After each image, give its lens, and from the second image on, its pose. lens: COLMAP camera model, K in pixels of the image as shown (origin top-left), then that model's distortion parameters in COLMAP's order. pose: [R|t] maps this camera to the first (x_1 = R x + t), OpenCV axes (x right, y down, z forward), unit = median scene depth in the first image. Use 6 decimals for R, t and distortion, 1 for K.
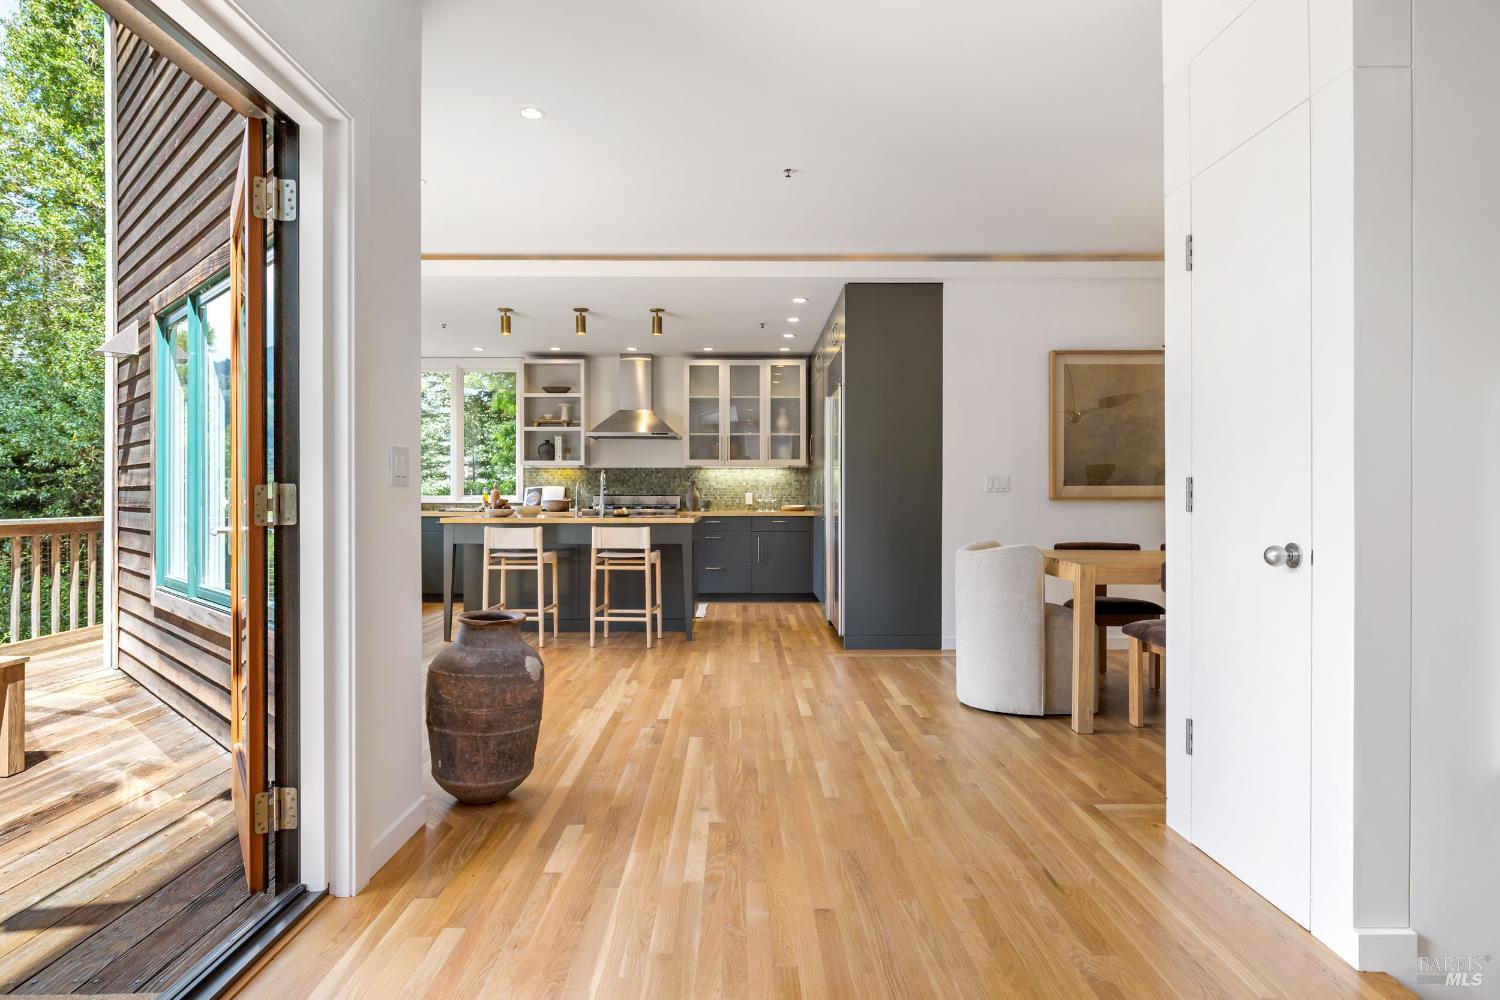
lens RADIAL K [[839.2, 0, 757.6], [0, 839.2, 495.2], [0, 0, 1]] dist [0.000250, -0.000128]
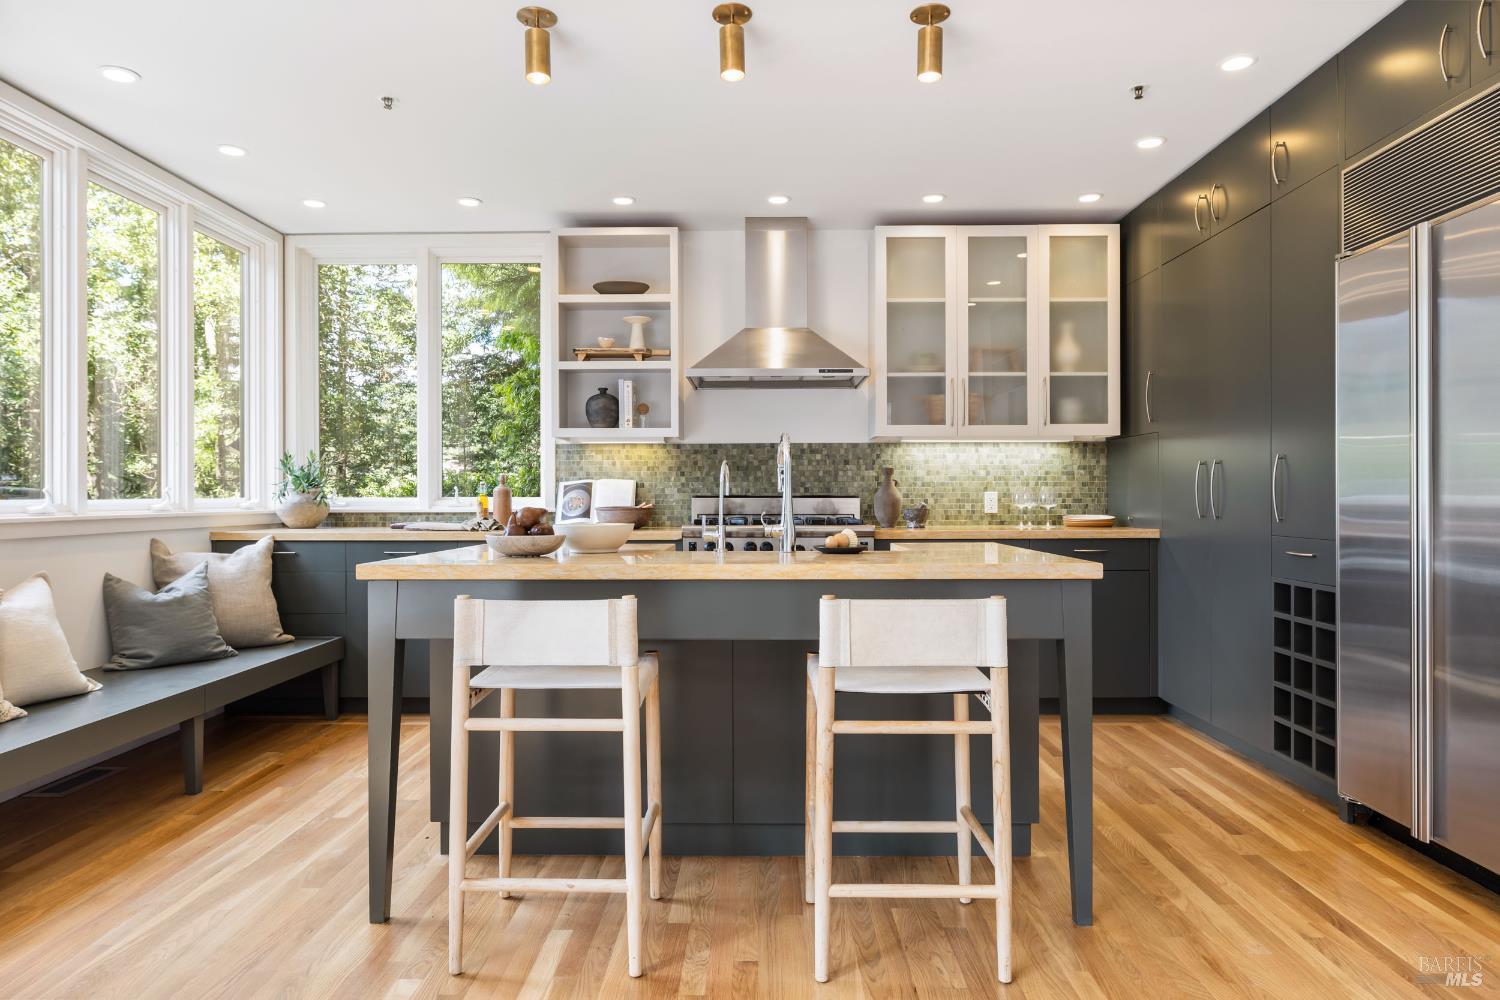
lens RADIAL K [[933.9, 0, 759.9], [0, 933.9, 500.1], [0, 0, 1]] dist [-0.006808, 0.005343]
pose [[0.999780, -0.002387, -0.020856, -0.144731], [0.002508, 0.999980, 0.005799, -0.001064], [0.020842, -0.005850, 0.999766, 0.437938]]
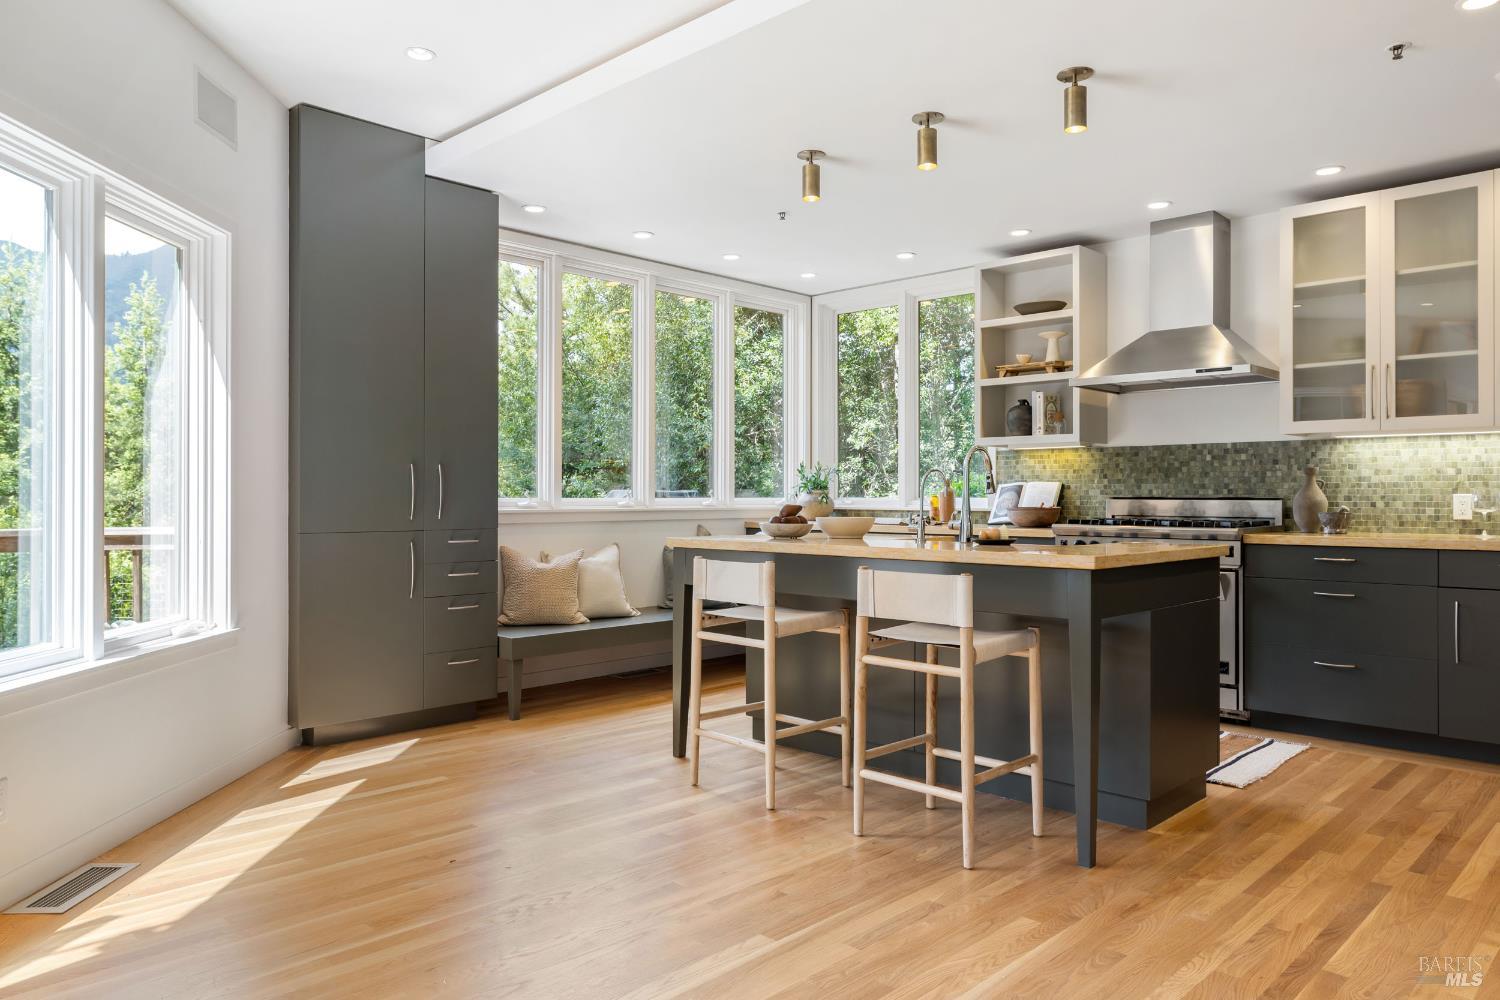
lens RADIAL K [[1023.9, 0, 747.6], [0, 1023.9, 490.4], [0, 0, 1]] dist [0.009435, -0.006068]
pose [[0.709973, -0.003237, -0.704222, 0.102889], [-0.002316, 0.999973, -0.006932, 0.000206], [0.704225, 0.006552, 0.709946, 0.384746]]
